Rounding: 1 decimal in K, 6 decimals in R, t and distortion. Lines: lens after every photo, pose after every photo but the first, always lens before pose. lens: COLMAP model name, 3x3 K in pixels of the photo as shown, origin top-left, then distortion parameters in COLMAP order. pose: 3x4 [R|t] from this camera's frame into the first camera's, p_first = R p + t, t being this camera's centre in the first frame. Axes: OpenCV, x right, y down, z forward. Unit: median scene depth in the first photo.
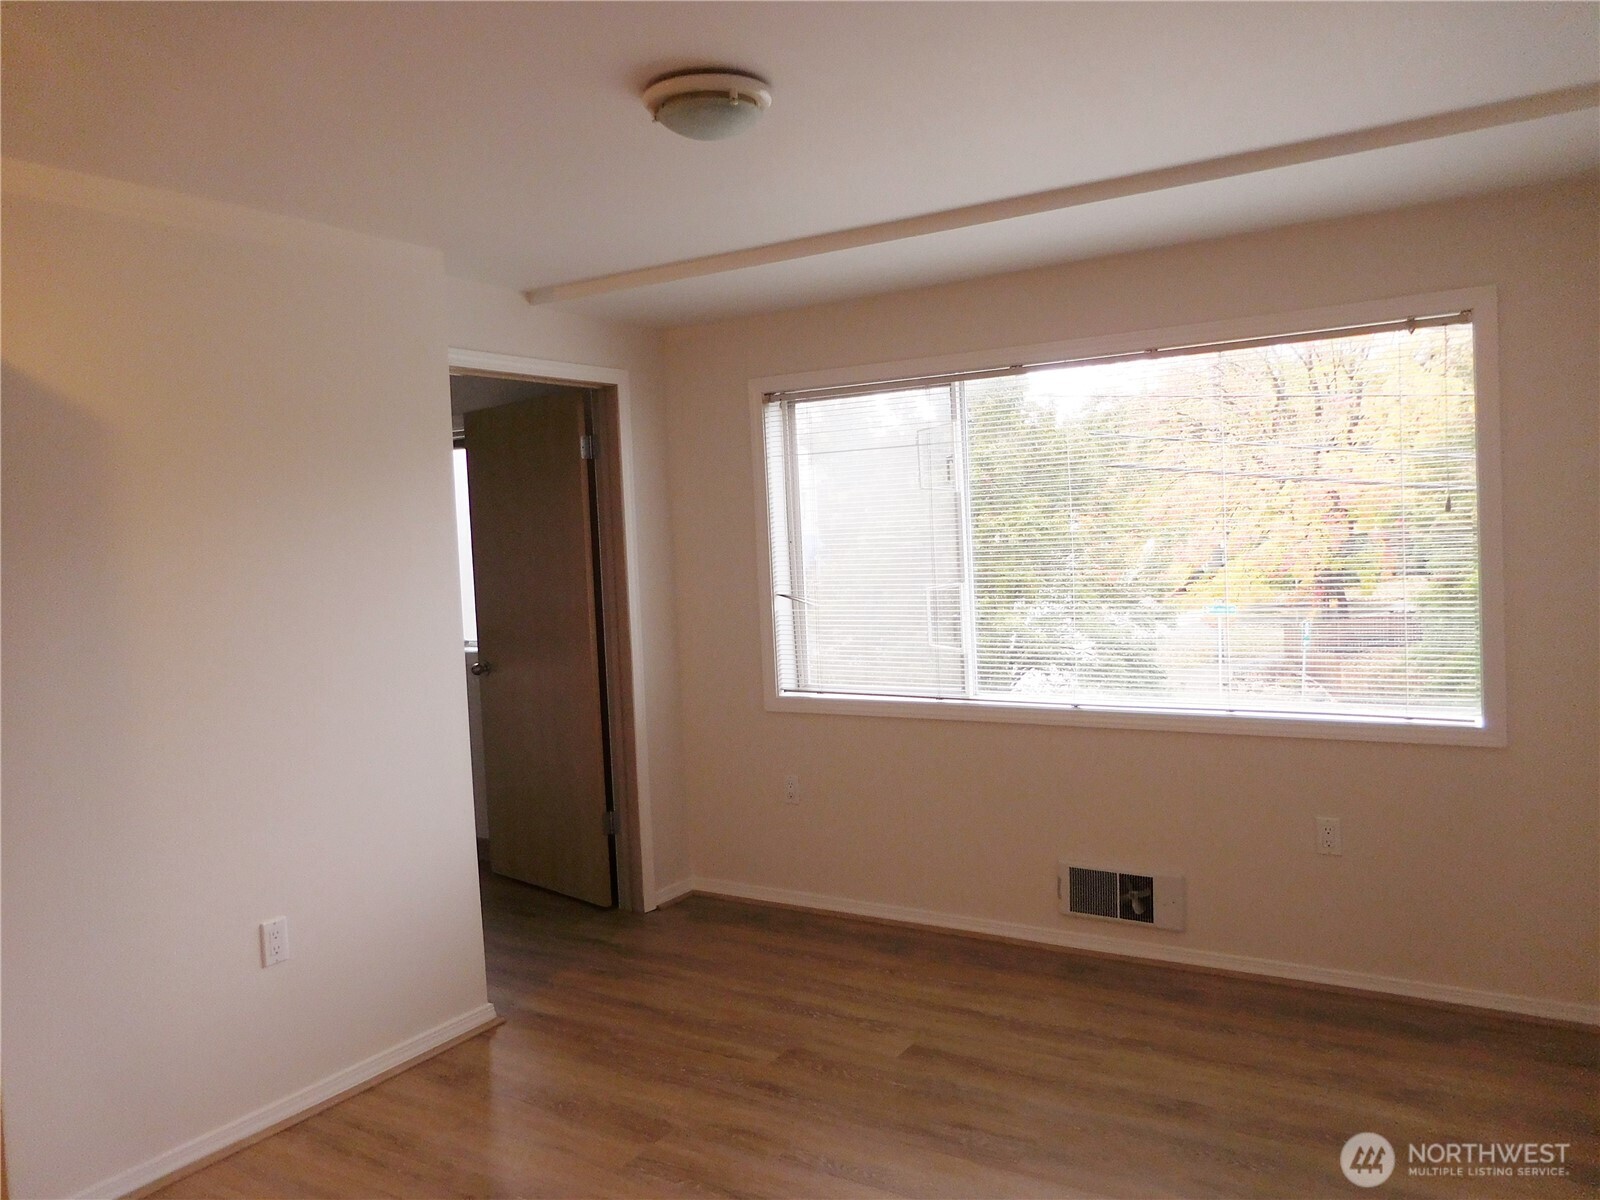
lens RADIAL K [[1230.1, 0, 800.0], [0, 1230.1, 600.0], [0, 0, 1]] dist [0.012158, 0.002864]
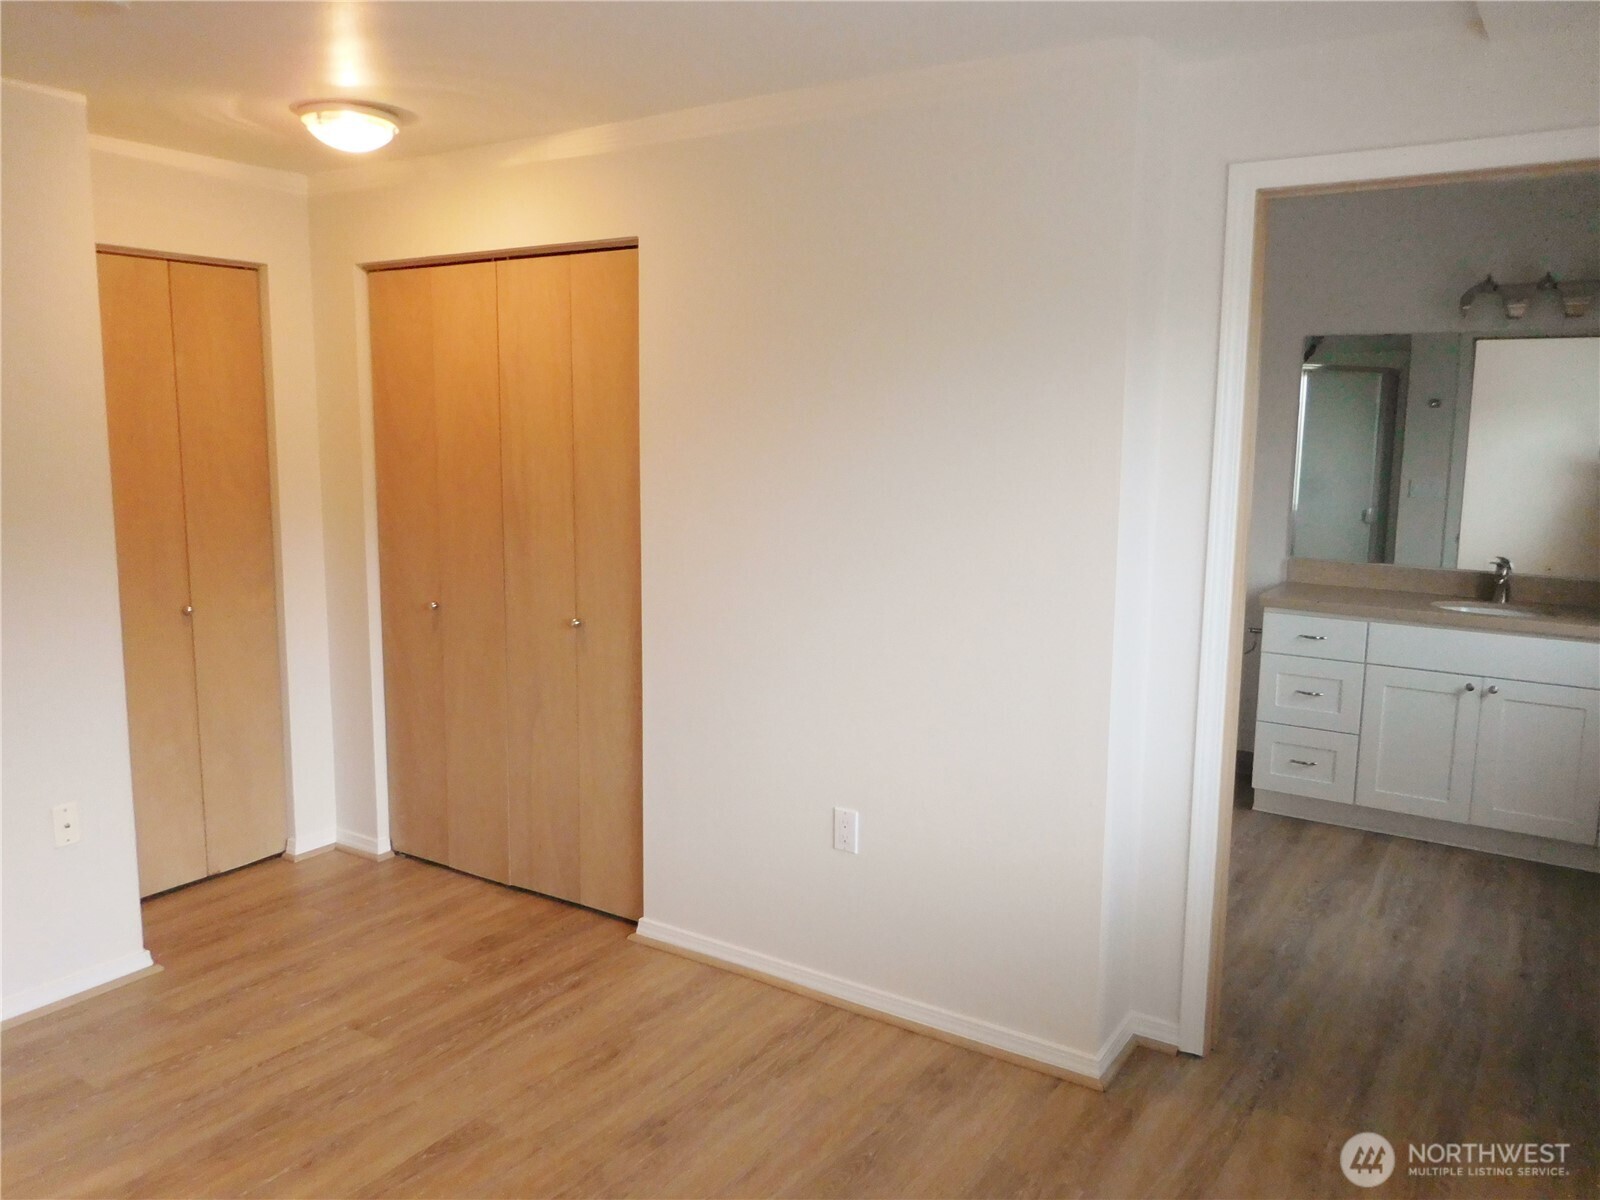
lens RADIAL K [[1230.1, 0, 800.0], [0, 1230.1, 600.0], [0, 0, 1]] dist [0.012158, 0.002864]
pose [[-0.022492, 0.188894, -0.981740, 0.539626], [-0.066961, 0.979499, 0.189997, -0.101256], [0.997502, 0.070011, -0.009383, 0.960752]]
